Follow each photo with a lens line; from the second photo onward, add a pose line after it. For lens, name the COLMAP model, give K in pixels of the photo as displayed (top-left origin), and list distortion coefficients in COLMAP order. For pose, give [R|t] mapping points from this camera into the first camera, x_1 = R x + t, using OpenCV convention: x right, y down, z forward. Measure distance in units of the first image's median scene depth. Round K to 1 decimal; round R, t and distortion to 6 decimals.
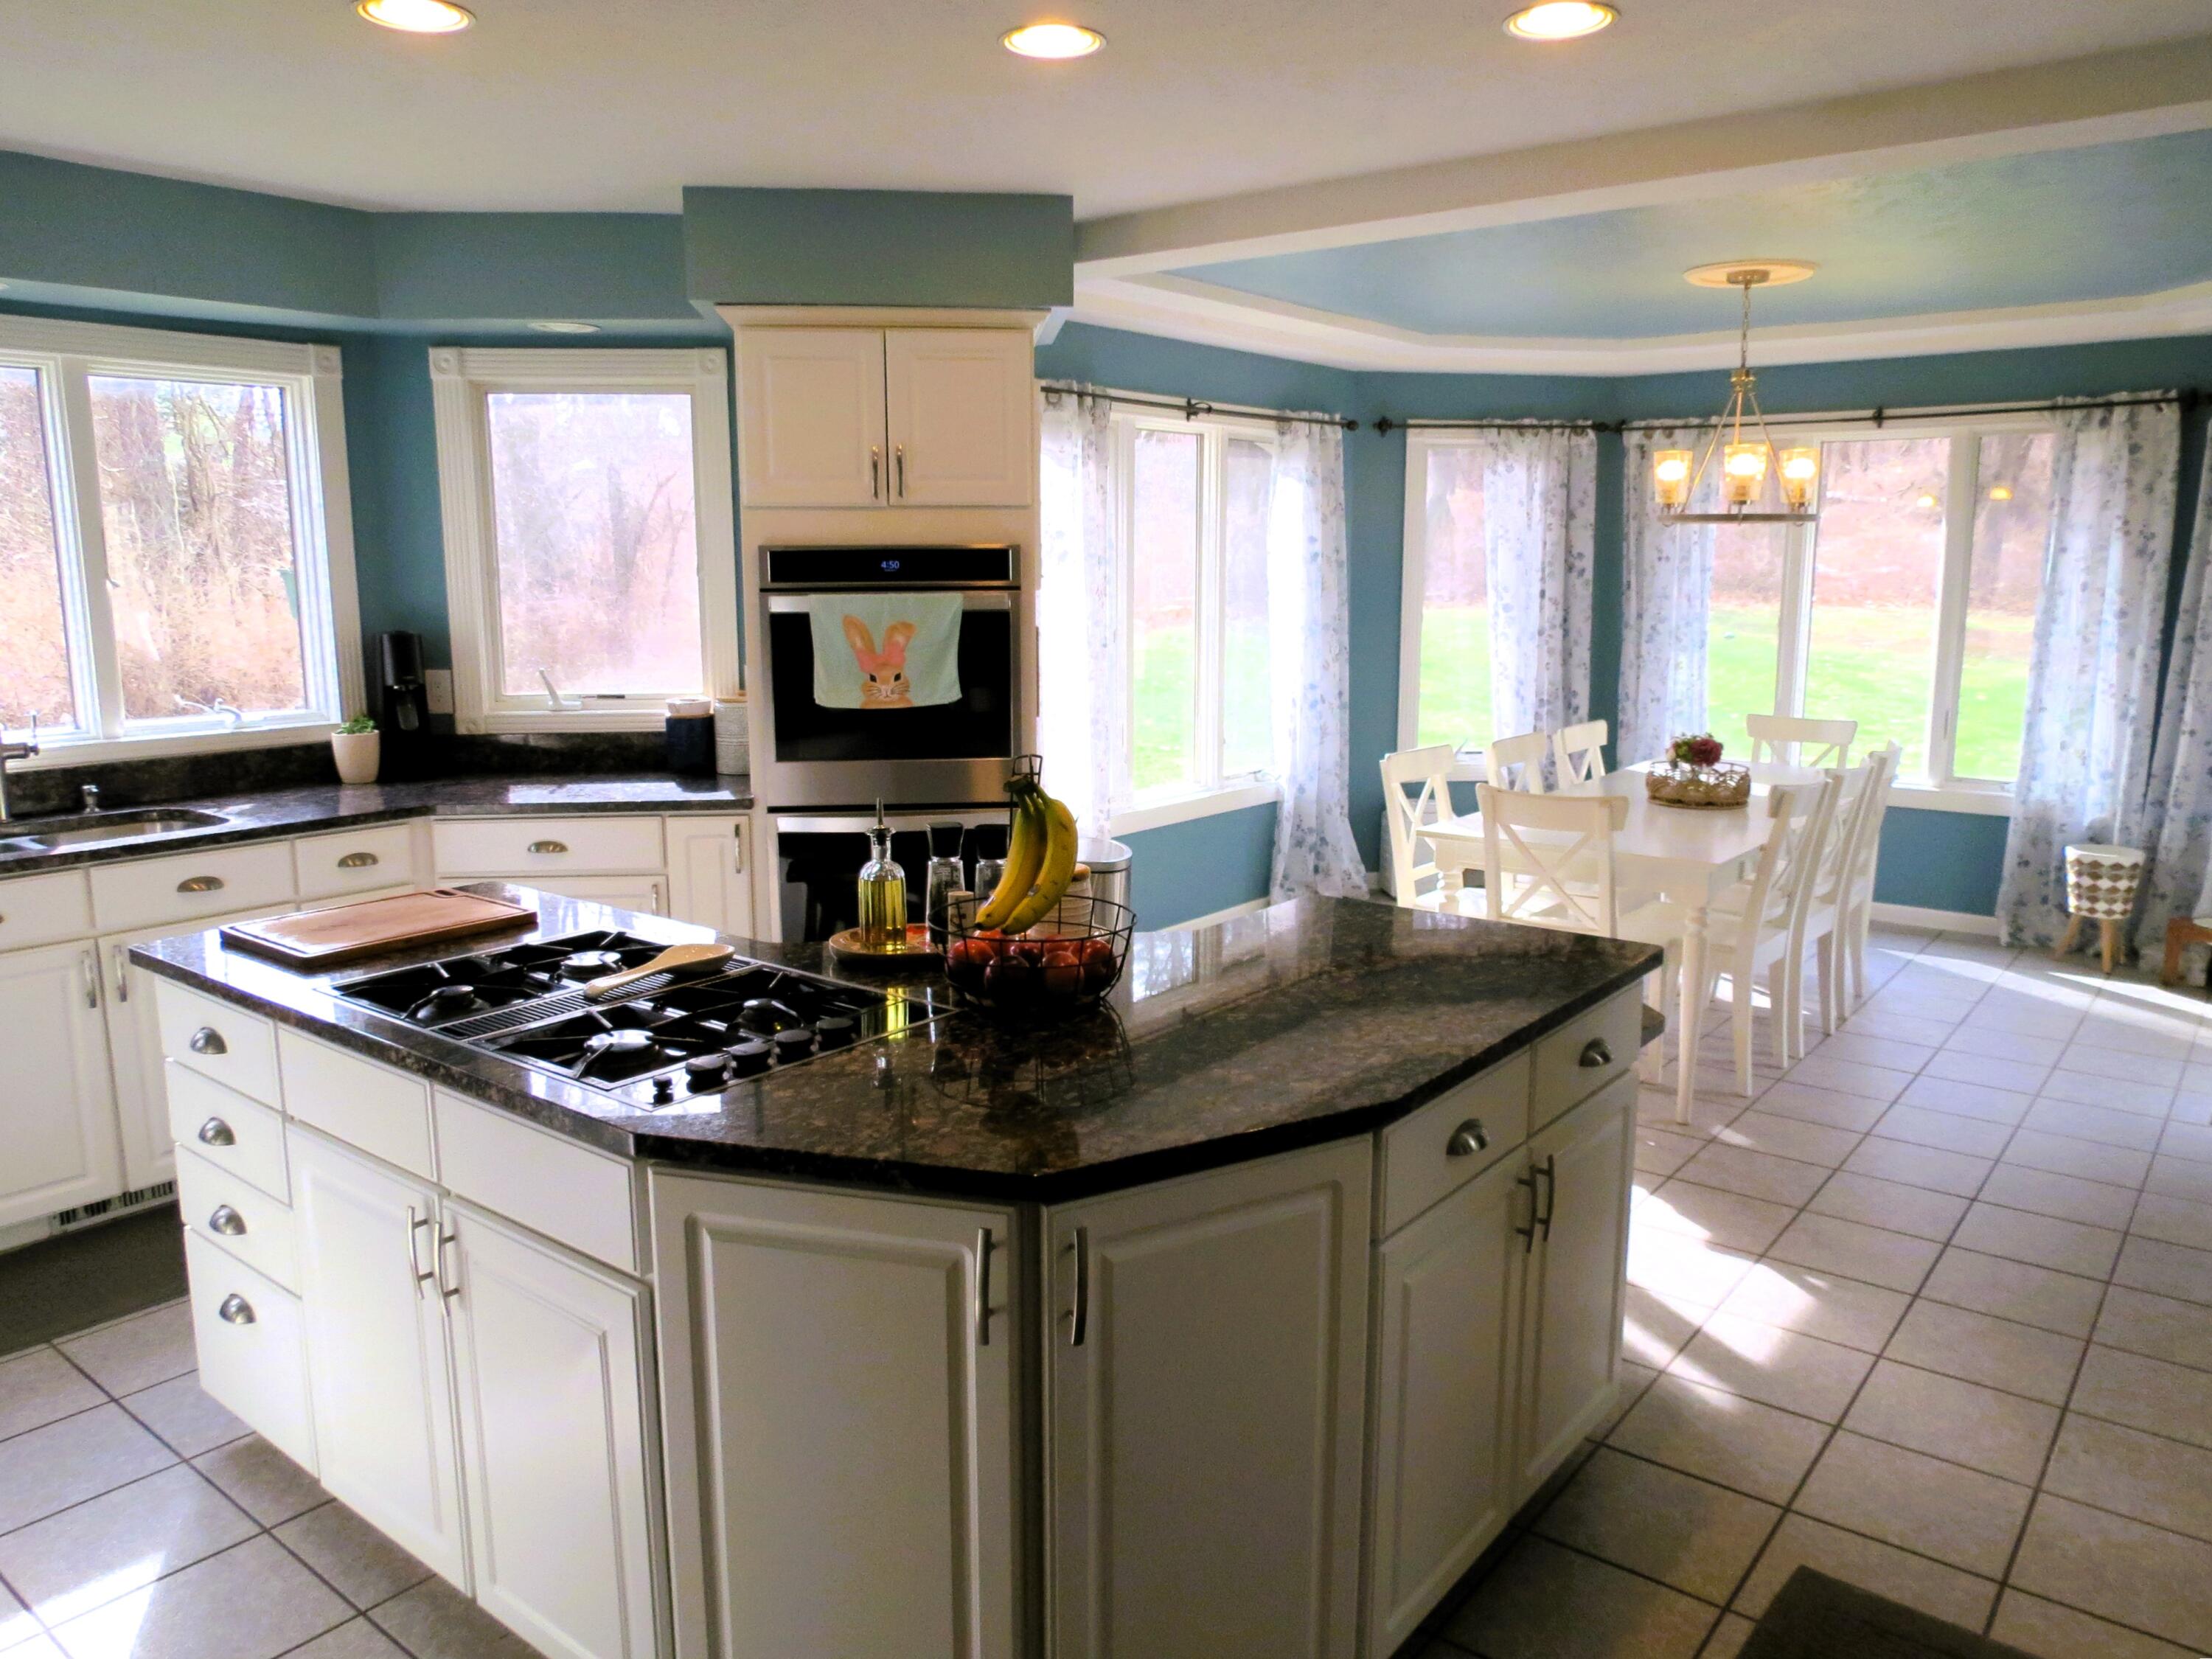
lens RADIAL K [[1619.8, 0, 1090.8], [0, 1619.8, 847.2], [0, 0, 1]] dist [-0.015639, 0.008576]
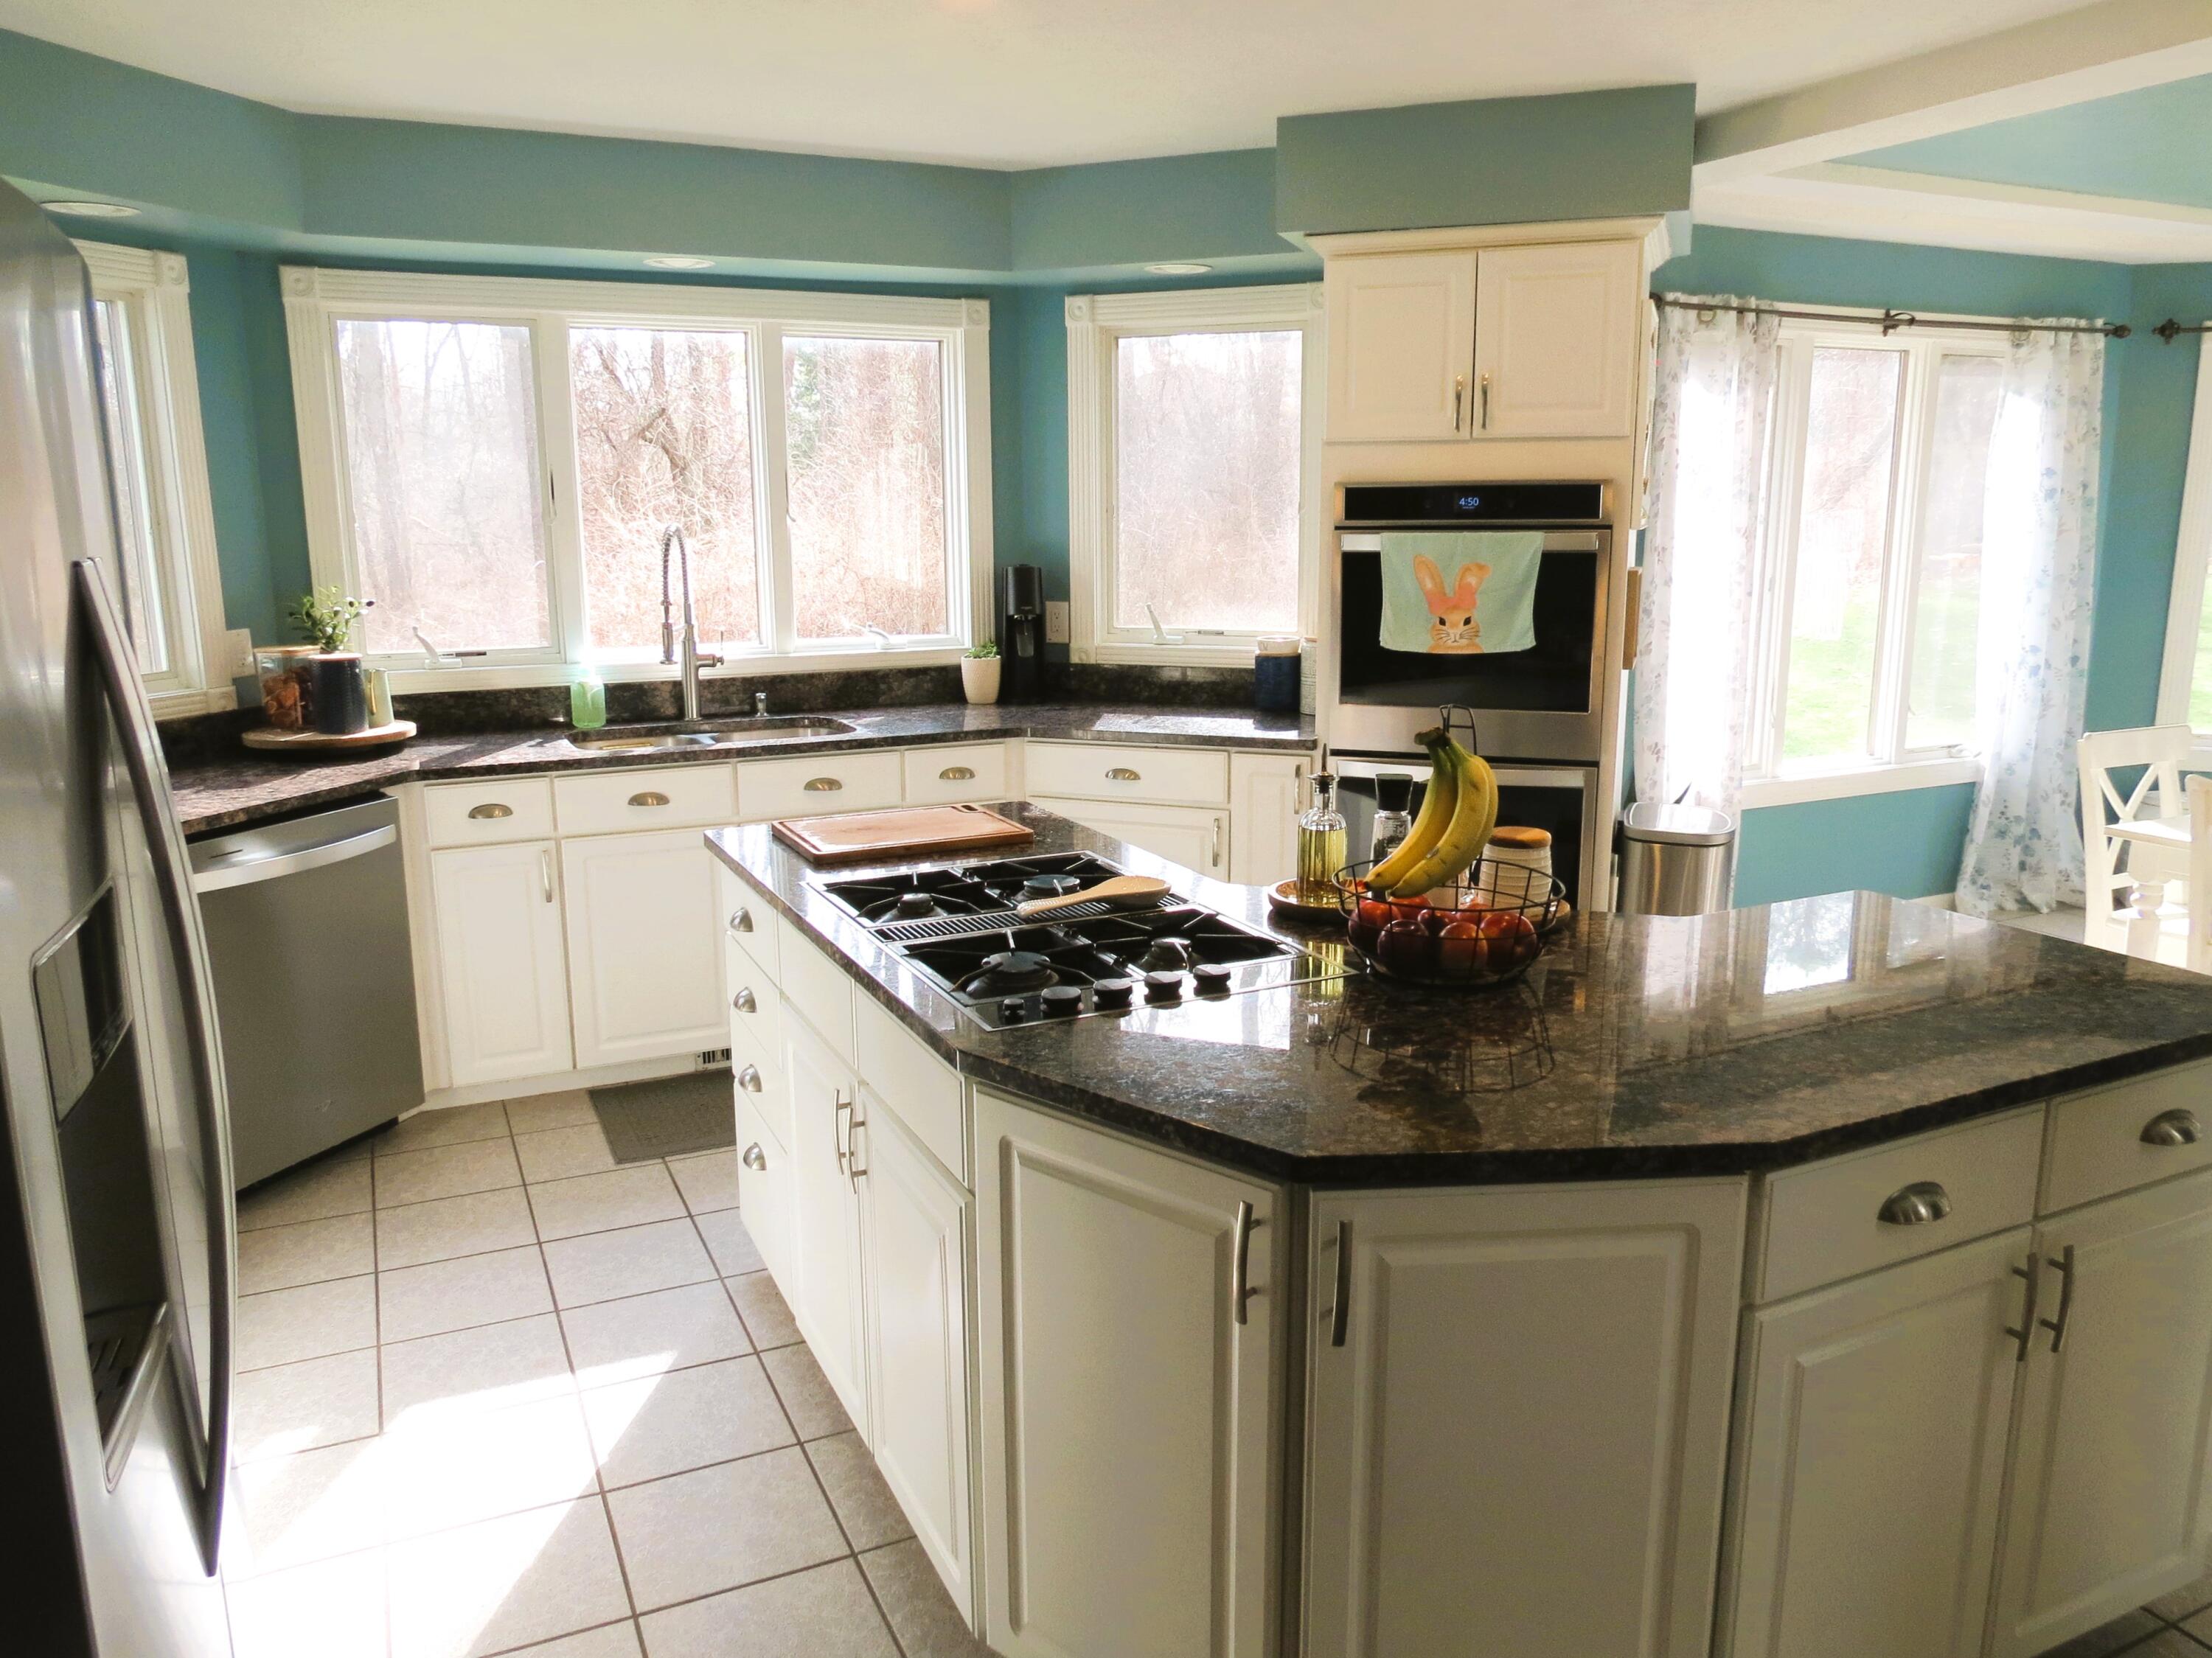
lens RADIAL K [[1619.7, 0, 1097.3], [0, 1619.7, 843.7], [0, 0, 1]] dist [-0.015639, 0.008576]
pose [[0.897535, 0.088114, -0.432049, 0.110111], [-0.074091, 0.996036, 0.049219, -0.005698], [0.434674, -0.012165, 0.900506, 0.052303]]
